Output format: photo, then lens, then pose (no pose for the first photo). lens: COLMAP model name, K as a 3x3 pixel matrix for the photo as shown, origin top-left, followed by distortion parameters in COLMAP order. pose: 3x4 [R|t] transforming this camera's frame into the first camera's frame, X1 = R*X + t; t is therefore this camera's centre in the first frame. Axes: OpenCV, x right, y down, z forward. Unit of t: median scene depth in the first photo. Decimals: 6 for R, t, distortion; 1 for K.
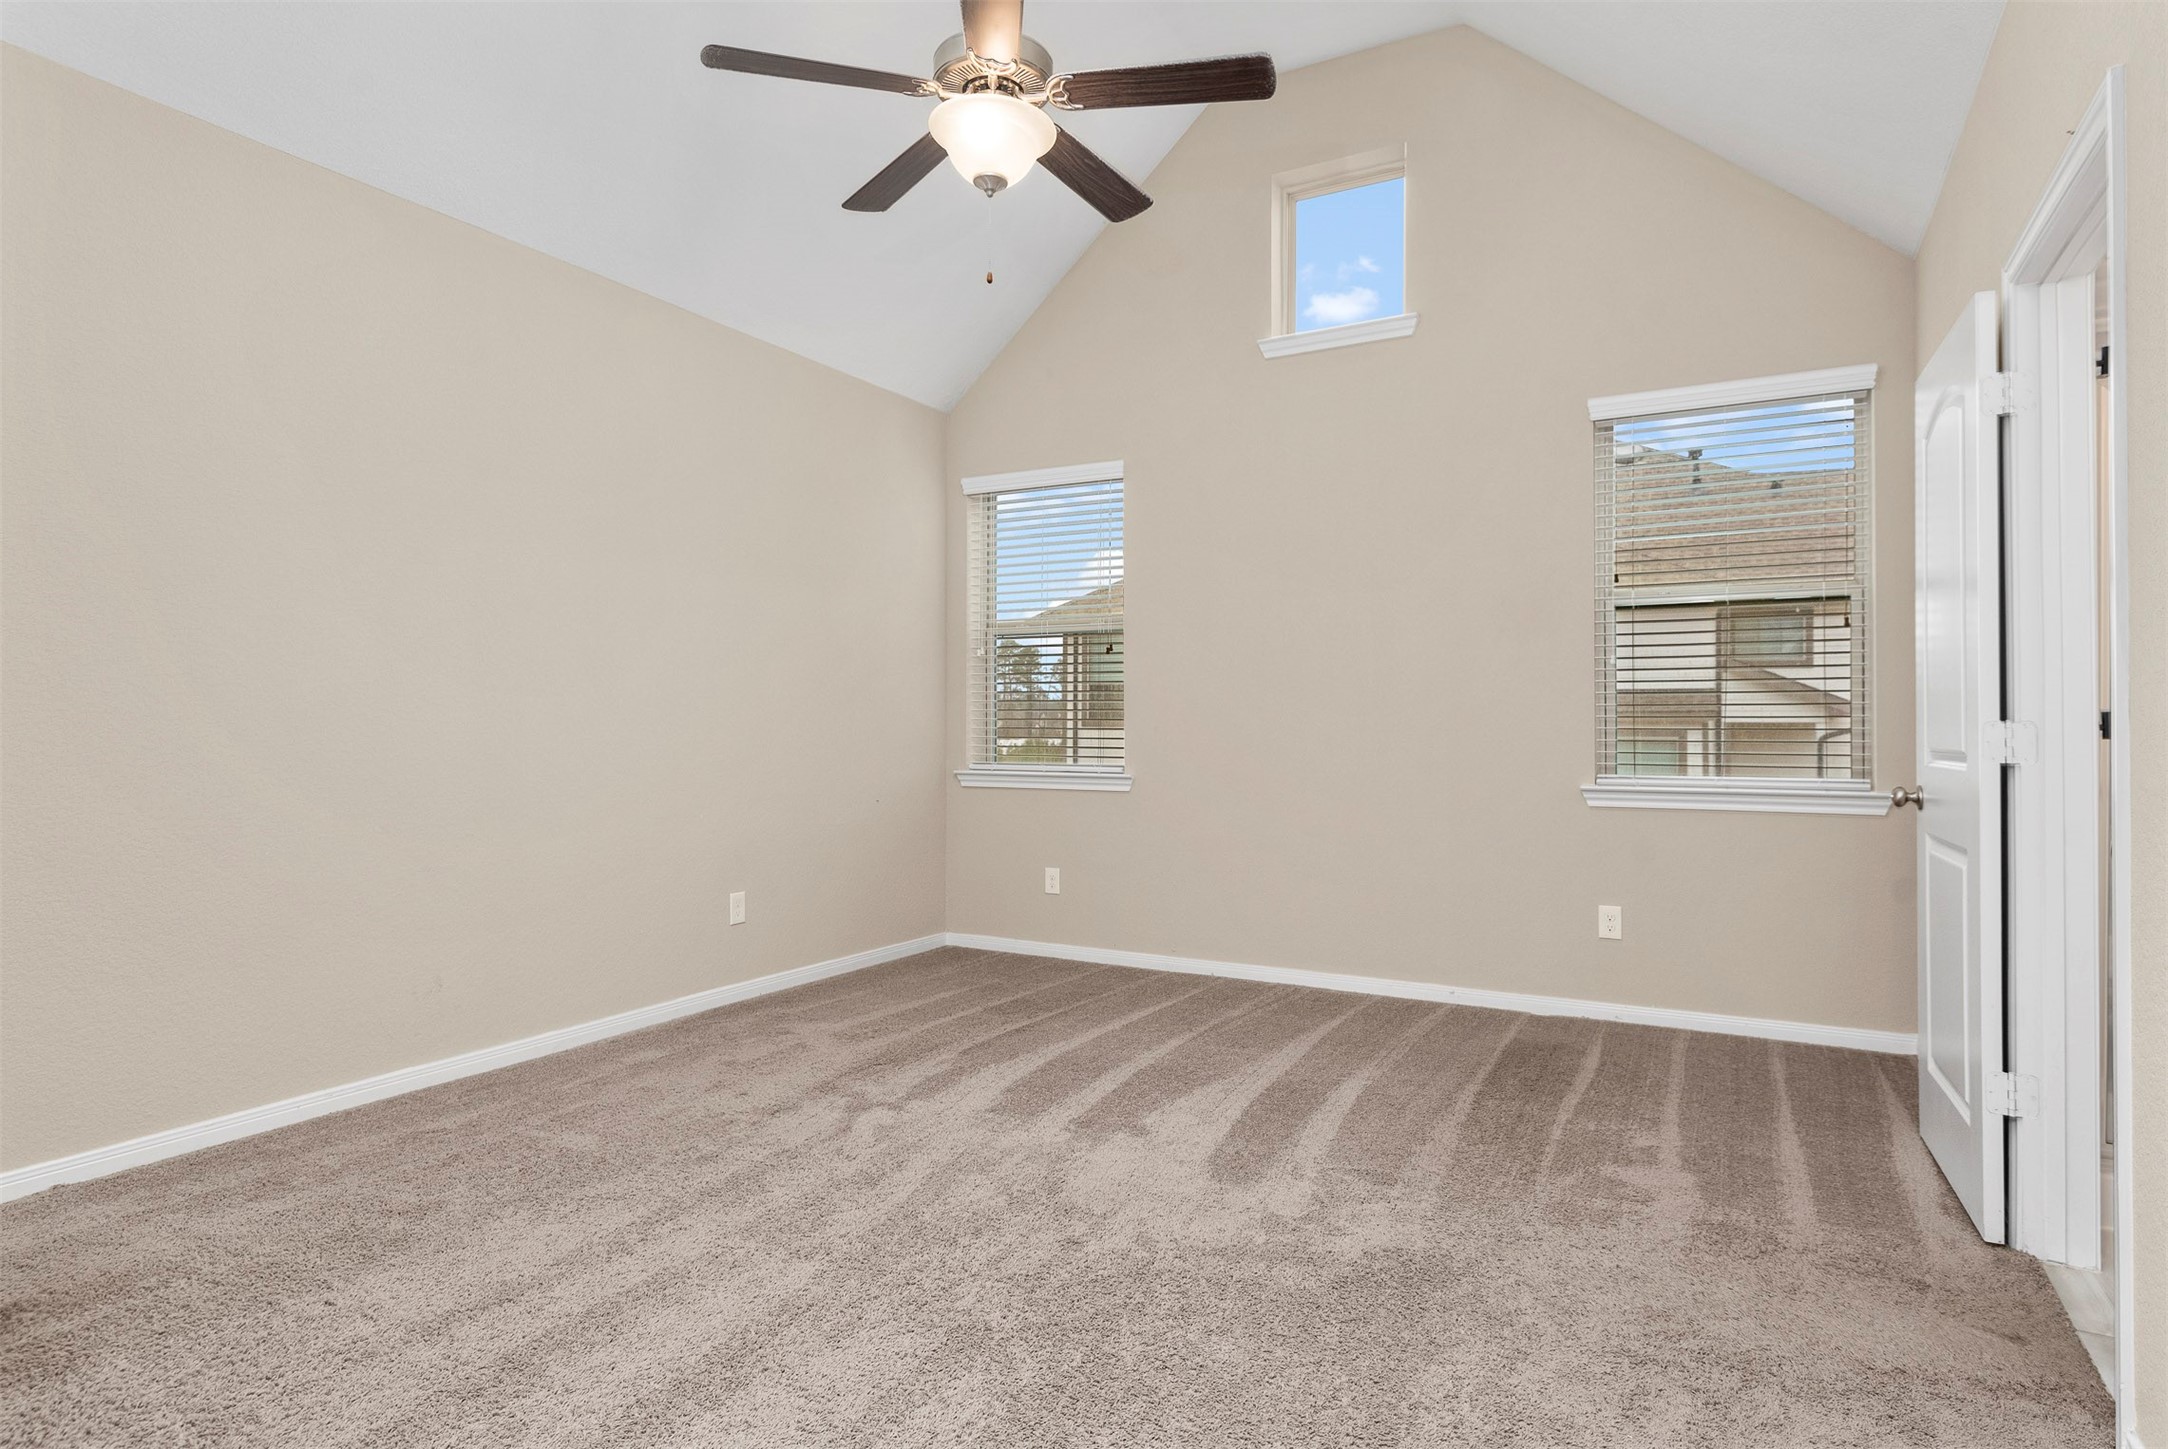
lens RADIAL K [[1172.1, 0, 1093.4], [0, 1172.1, 729.5], [0, 0, 1]] dist [0.014454, -0.006369]
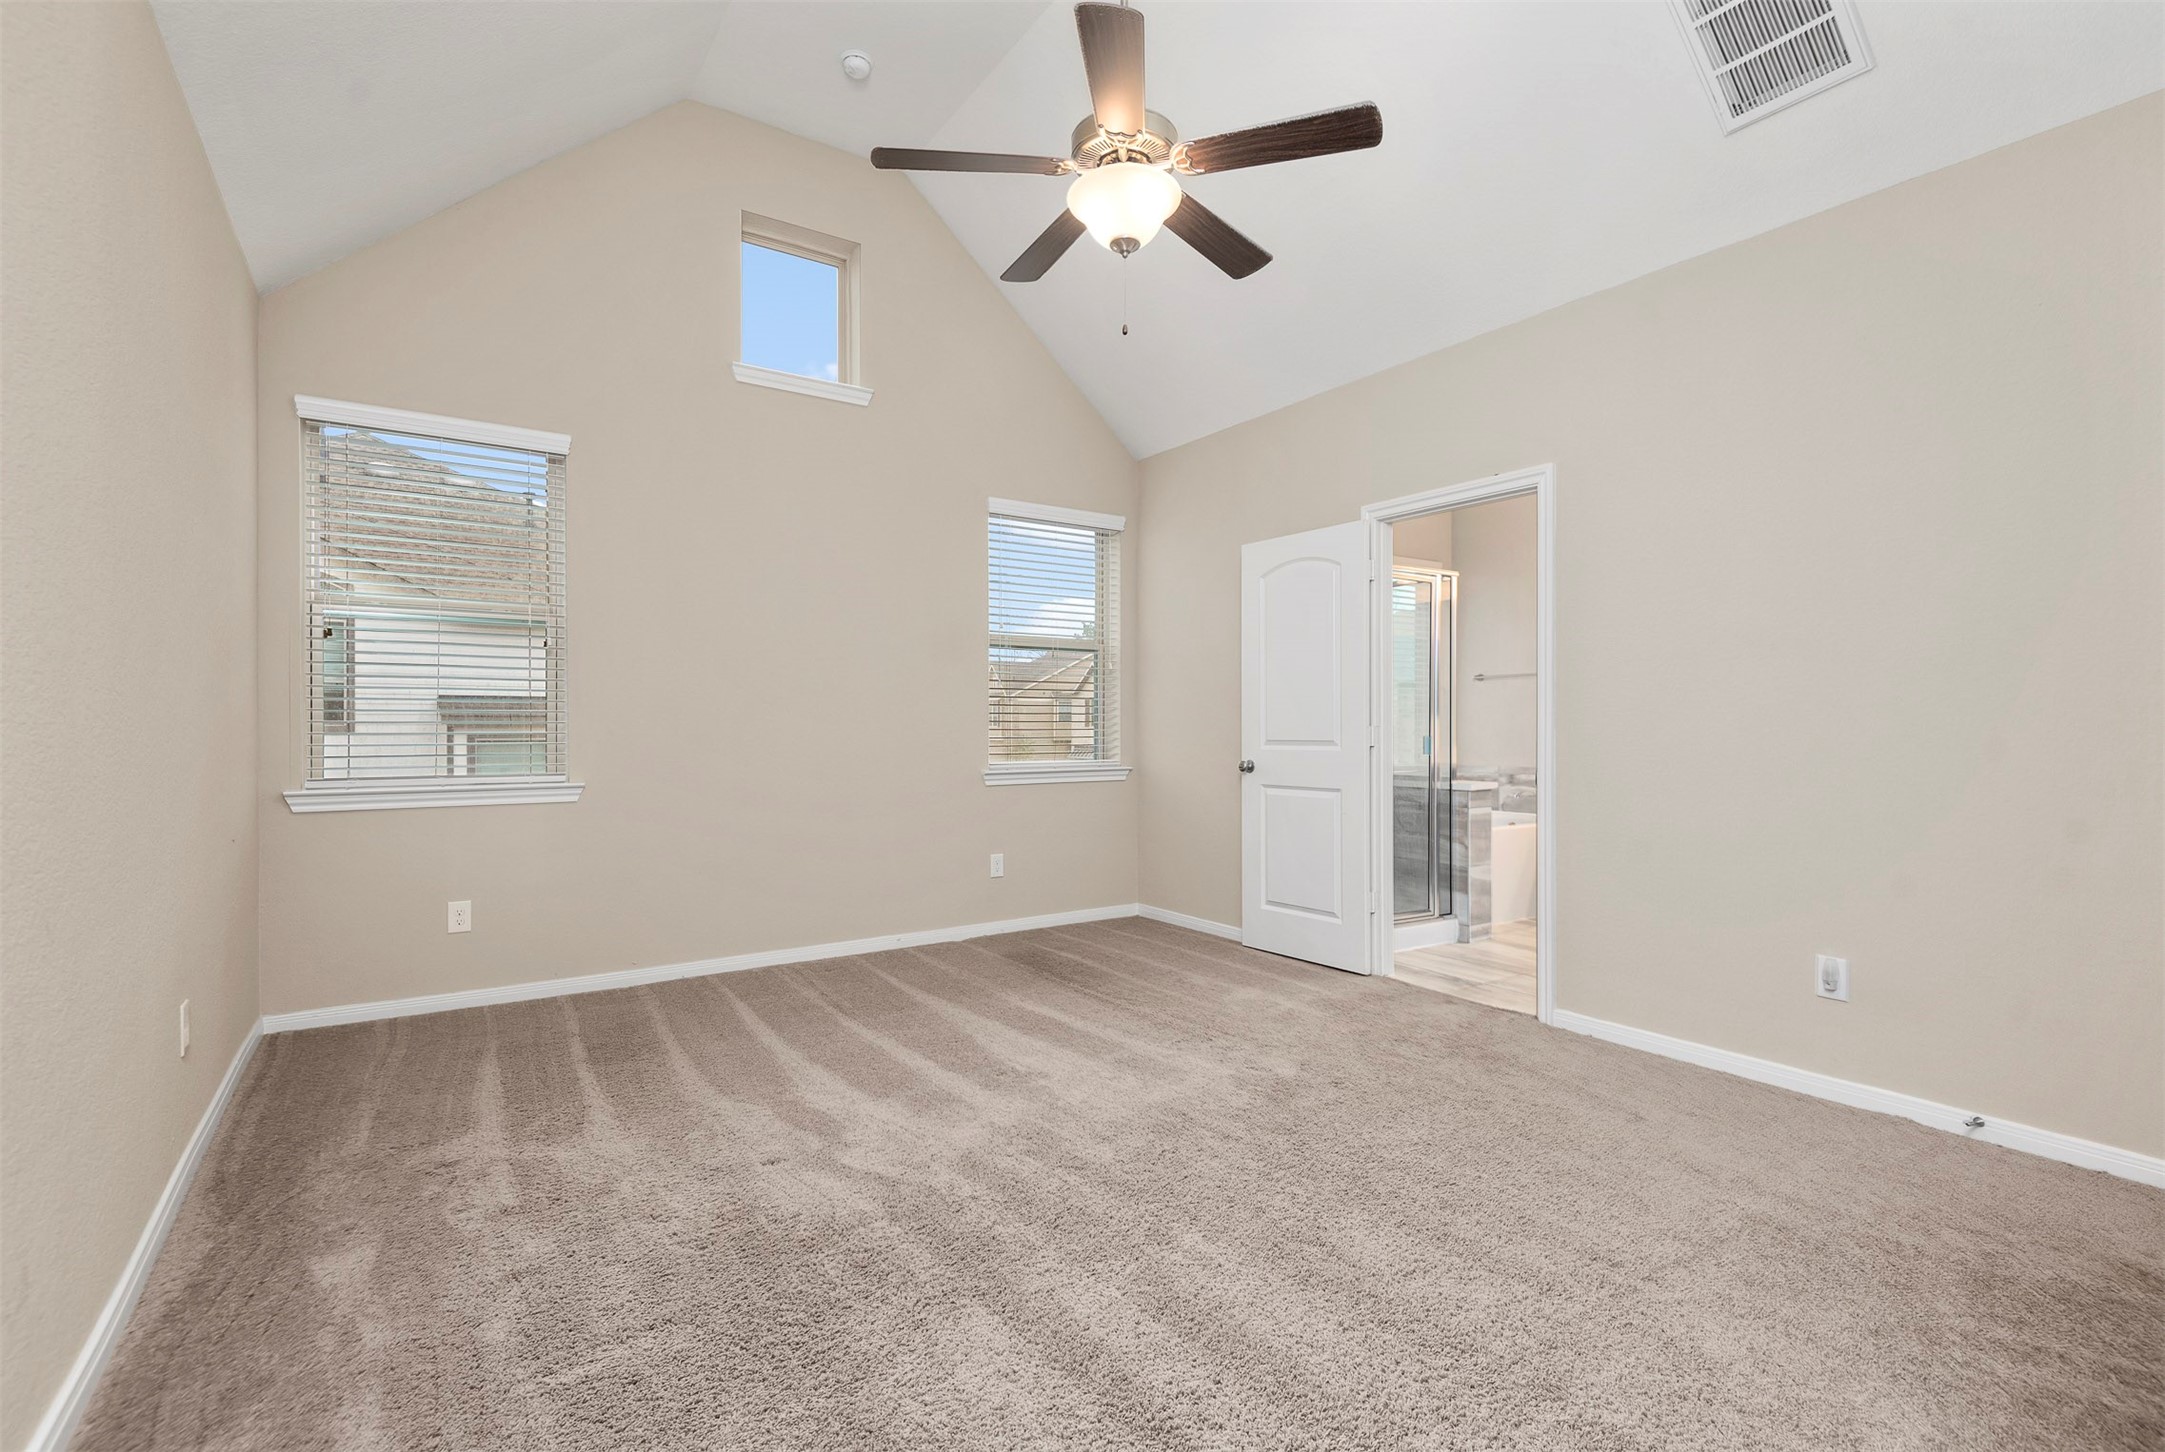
lens RADIAL K [[978.2, 0, 1086.7], [0, 978.2, 719.2], [0, 0, 1]] dist [0.022039, -0.012807]
pose [[0.455185, 0.011827, 0.890319, -0.690233], [0.007294, 0.999829, -0.017011, 0.008535], [-0.890367, 0.014237, 0.455020, 0.444586]]
